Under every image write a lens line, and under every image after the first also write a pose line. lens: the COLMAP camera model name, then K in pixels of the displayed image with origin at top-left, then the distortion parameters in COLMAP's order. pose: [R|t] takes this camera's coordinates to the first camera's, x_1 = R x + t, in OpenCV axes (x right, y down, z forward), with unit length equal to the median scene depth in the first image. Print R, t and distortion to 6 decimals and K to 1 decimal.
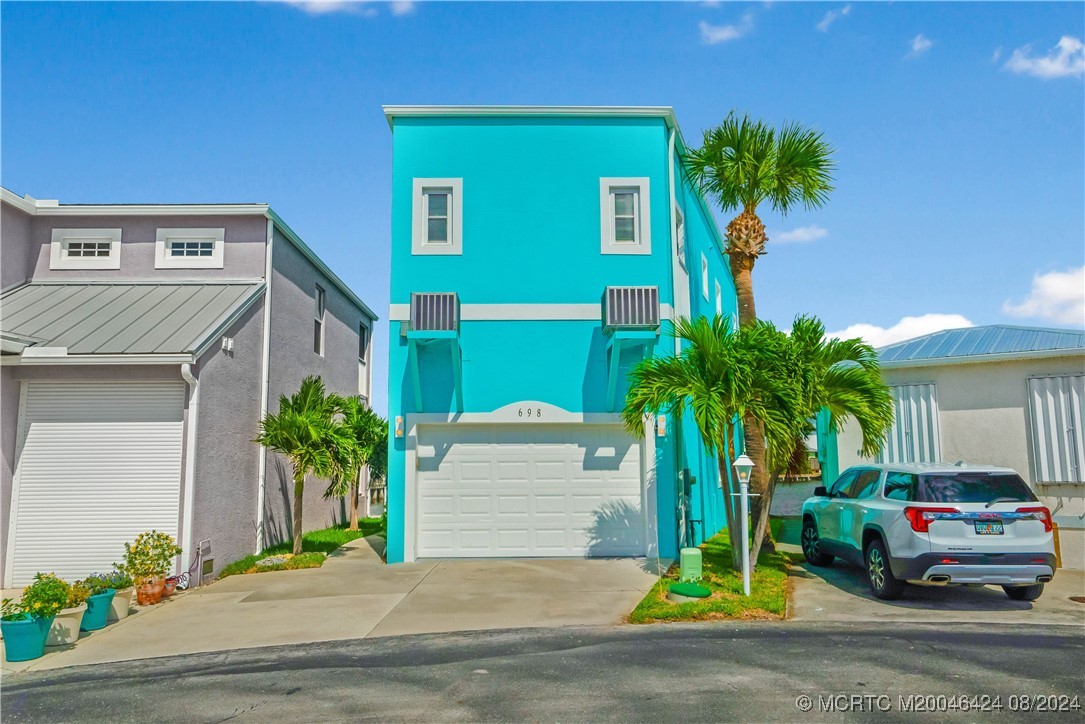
lens RADIAL K [[784.6, 0, 540.5], [0, 784.6, 364.9], [0, 0, 1]] dist [0.011405, 0.003421]
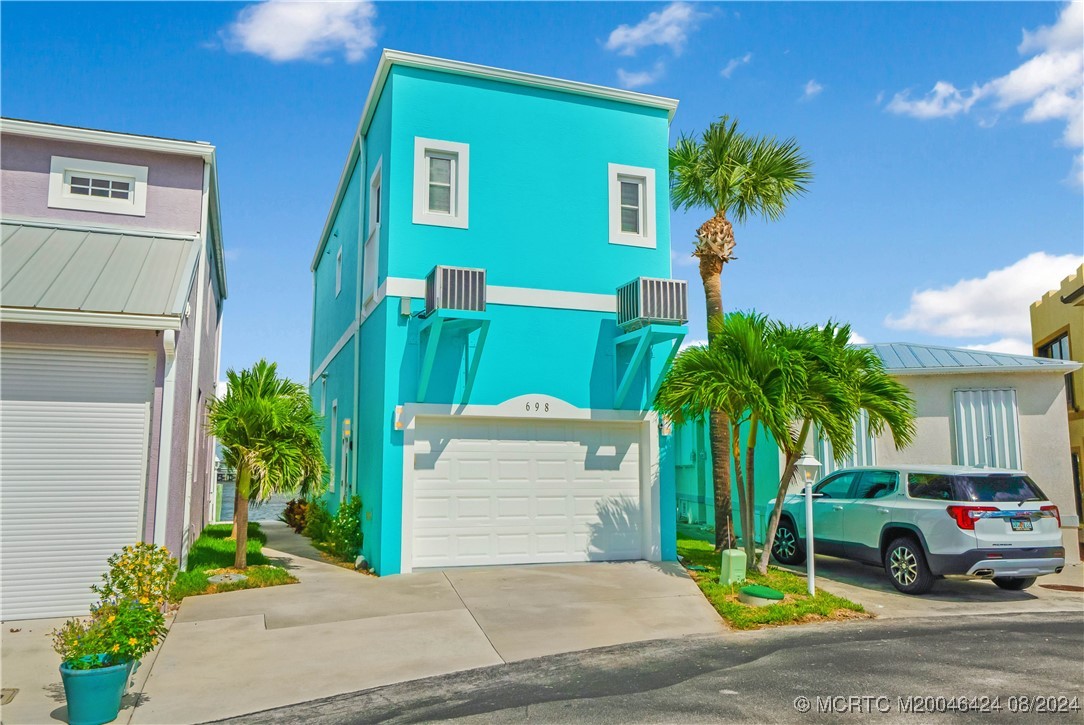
lens RADIAL K [[795.5, 0, 538.2], [0, 795.5, 364.8], [0, 0, 1]] dist [0.020402, 0.002943]
pose [[0.950742, 0.048955, 0.306092, -0.301351], [-0.047434, 0.998797, -0.012410, 0.022923], [-0.306332, -0.002720, 0.951921, 0.109295]]
